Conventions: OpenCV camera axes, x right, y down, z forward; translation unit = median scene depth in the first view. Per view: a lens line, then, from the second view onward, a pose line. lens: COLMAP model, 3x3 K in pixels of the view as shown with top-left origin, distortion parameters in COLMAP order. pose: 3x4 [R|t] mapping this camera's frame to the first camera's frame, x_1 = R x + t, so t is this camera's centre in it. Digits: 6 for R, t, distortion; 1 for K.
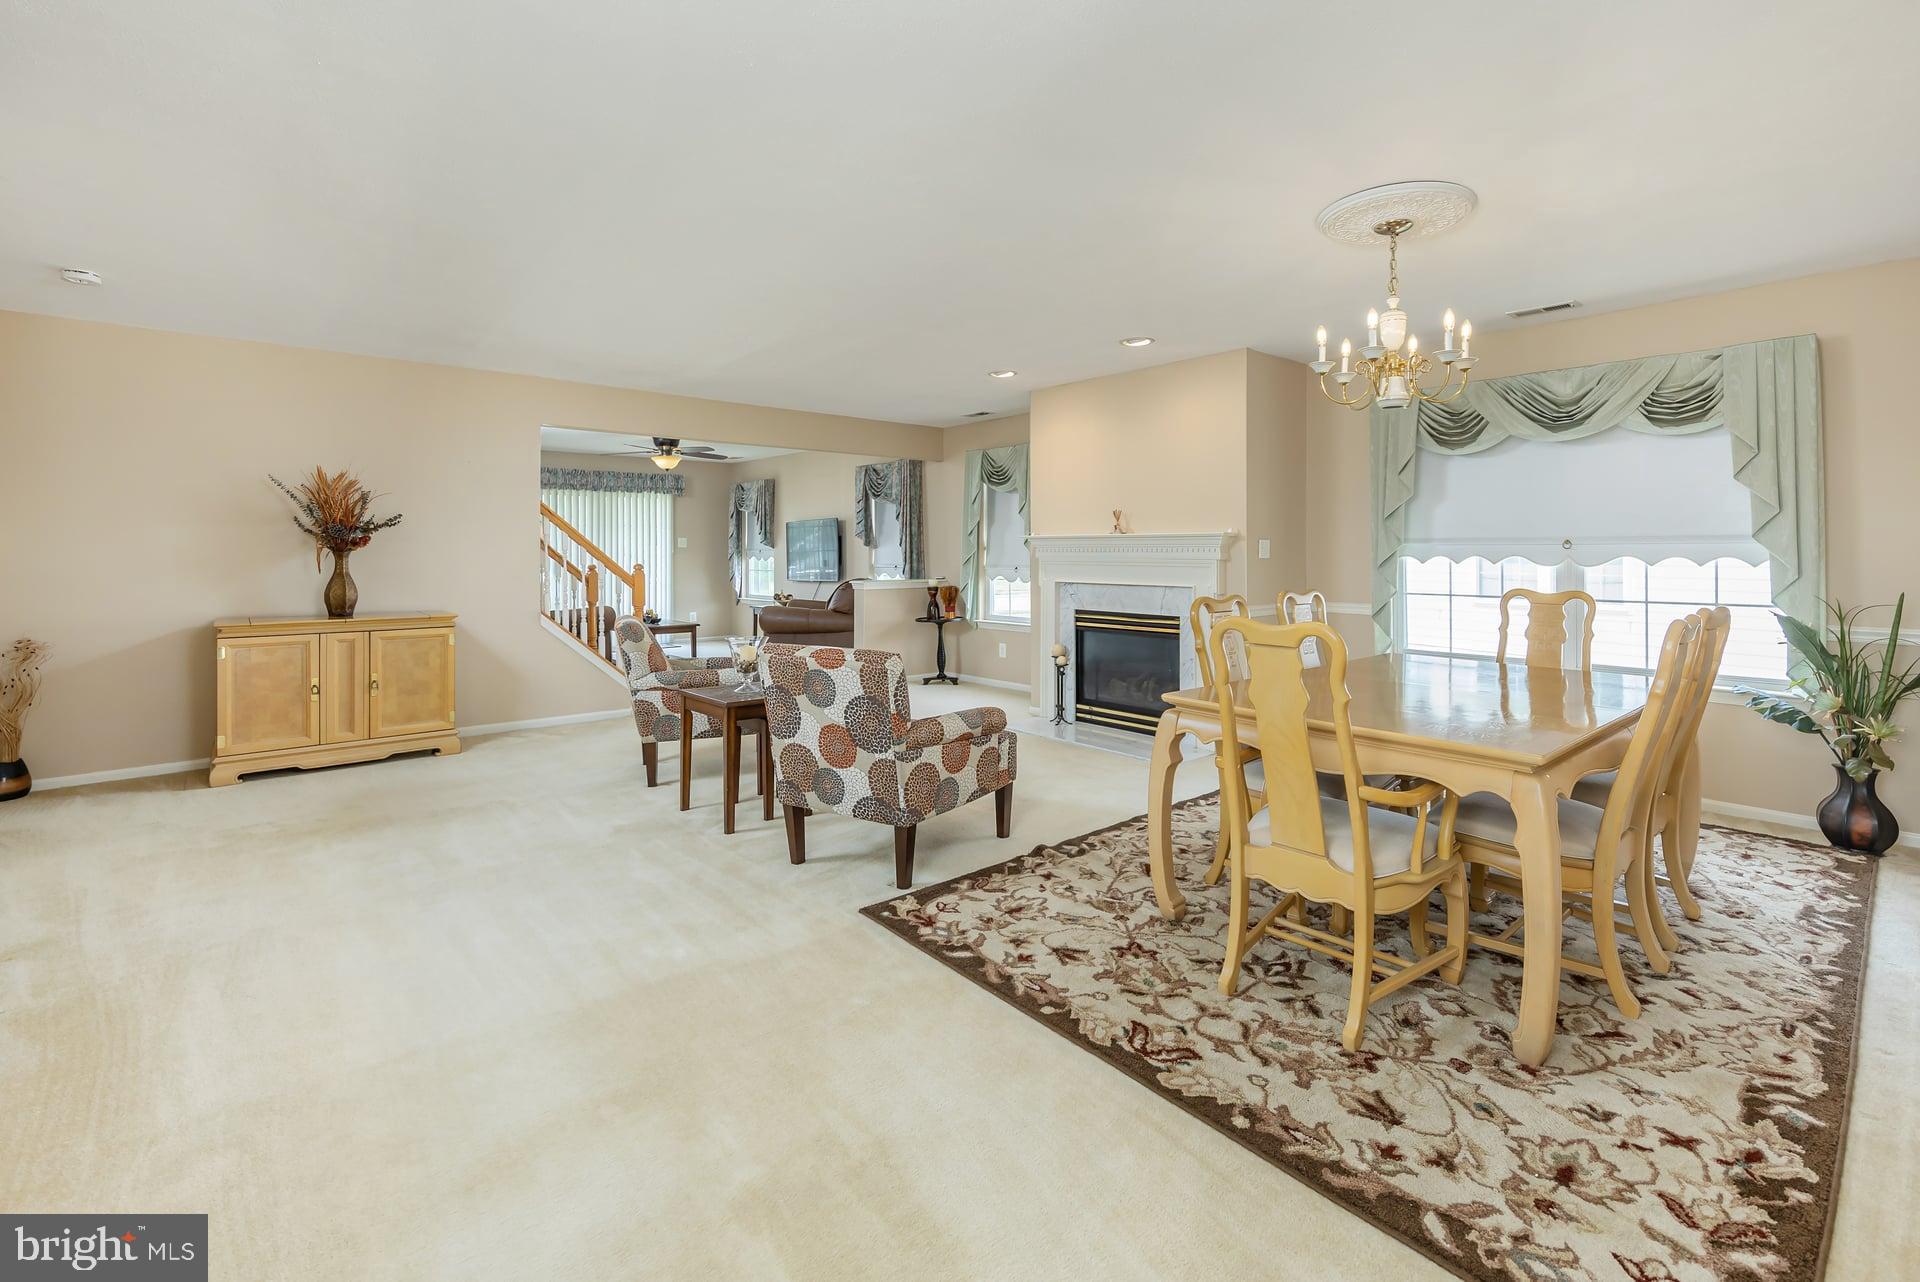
lens RADIAL K [[895.3, 0, 1026.3], [0, 895.3, 550.1], [0, 0, 1]] dist [0.000502, -0.000159]
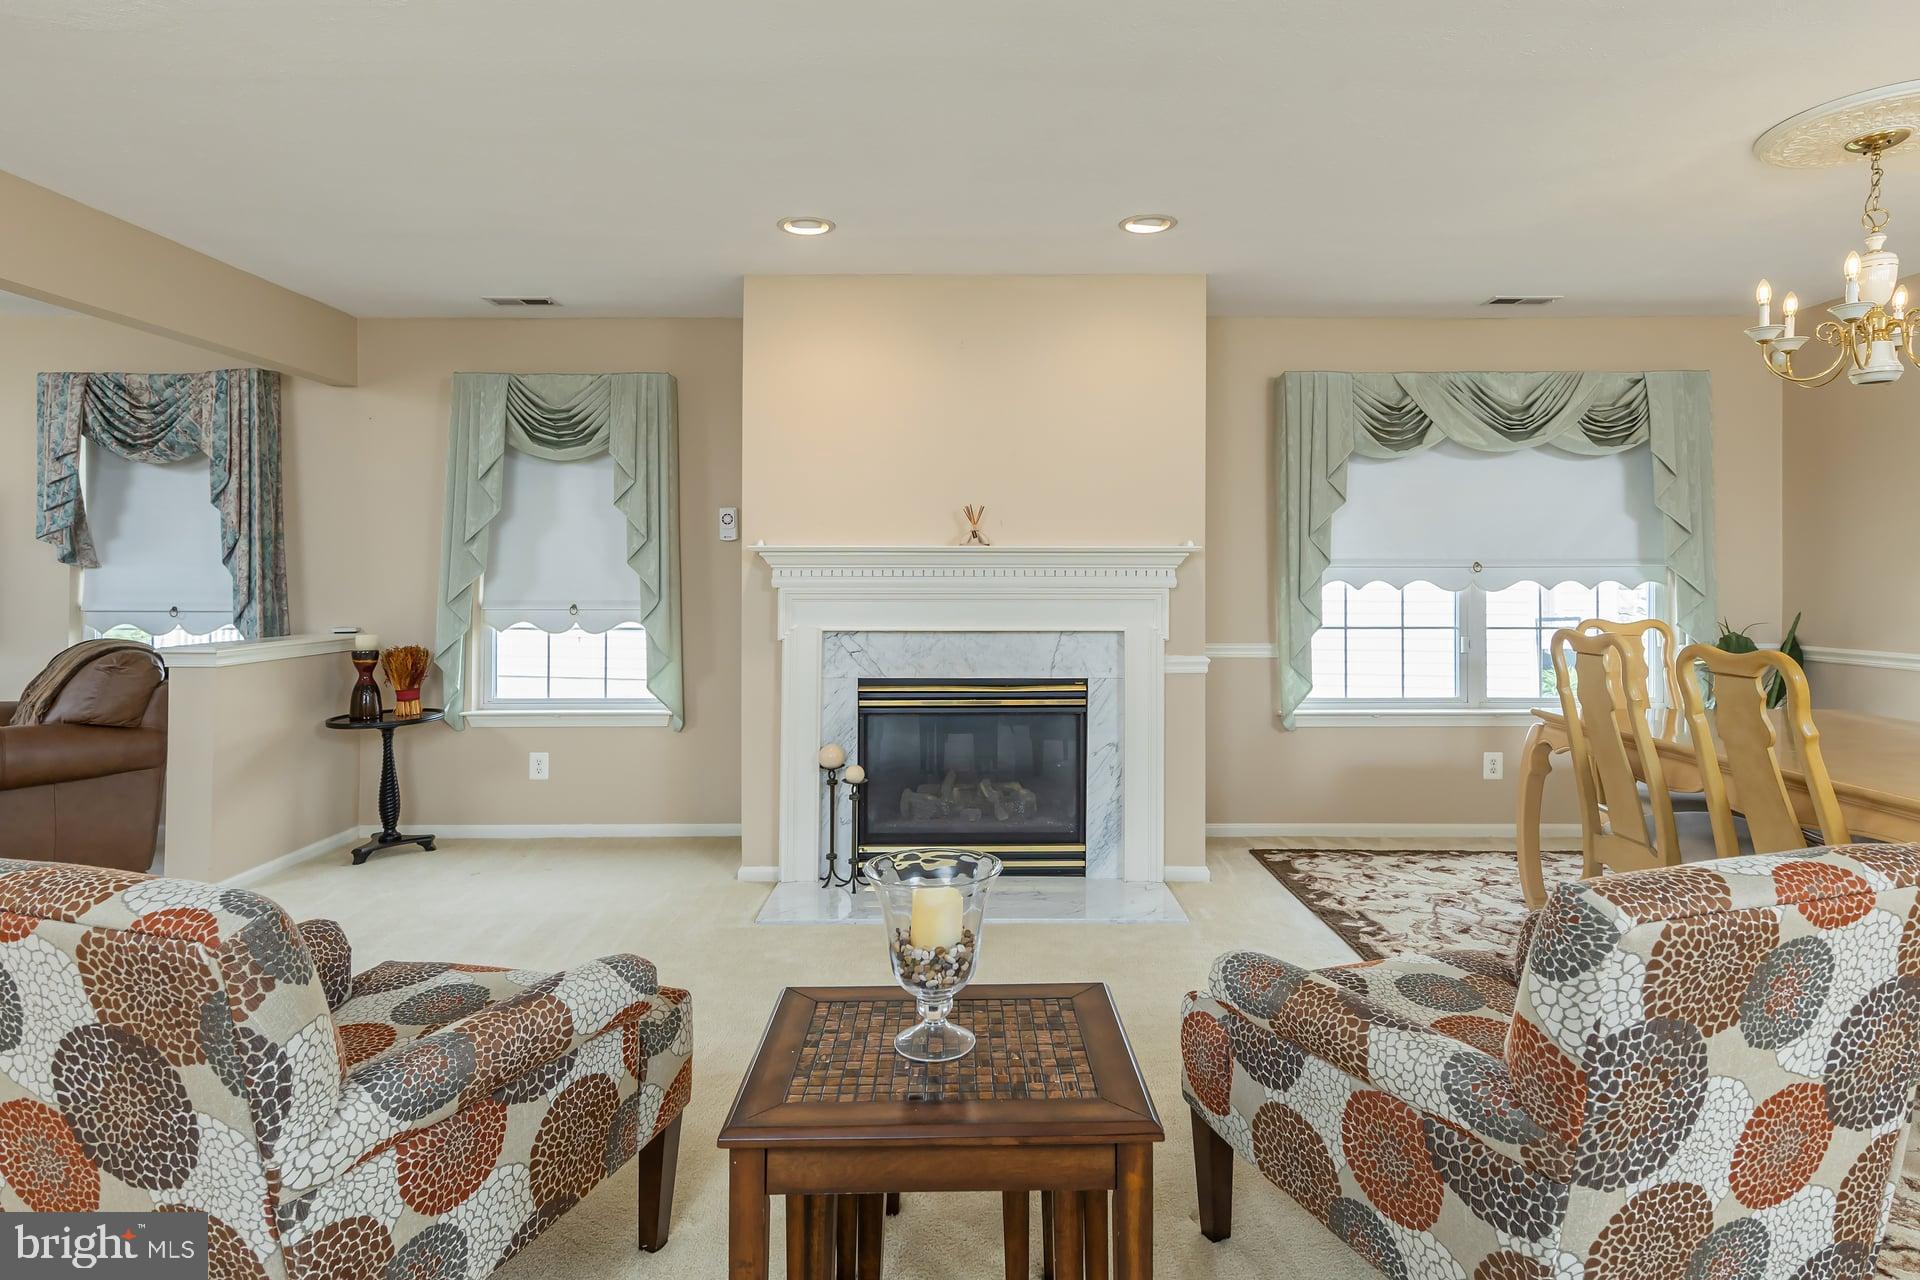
lens RADIAL K [[1030.4, 0, 978.2], [0, 1030.4, 571.5], [0, 0, 1]] dist [0.003673, 0.001693]
pose [[0.662794, -0.000048, 0.748801, -0.503102], [-0.000894, 0.999999, 0.000855, -0.002243], [-0.748801, -0.001236, 0.662794, 0.677023]]
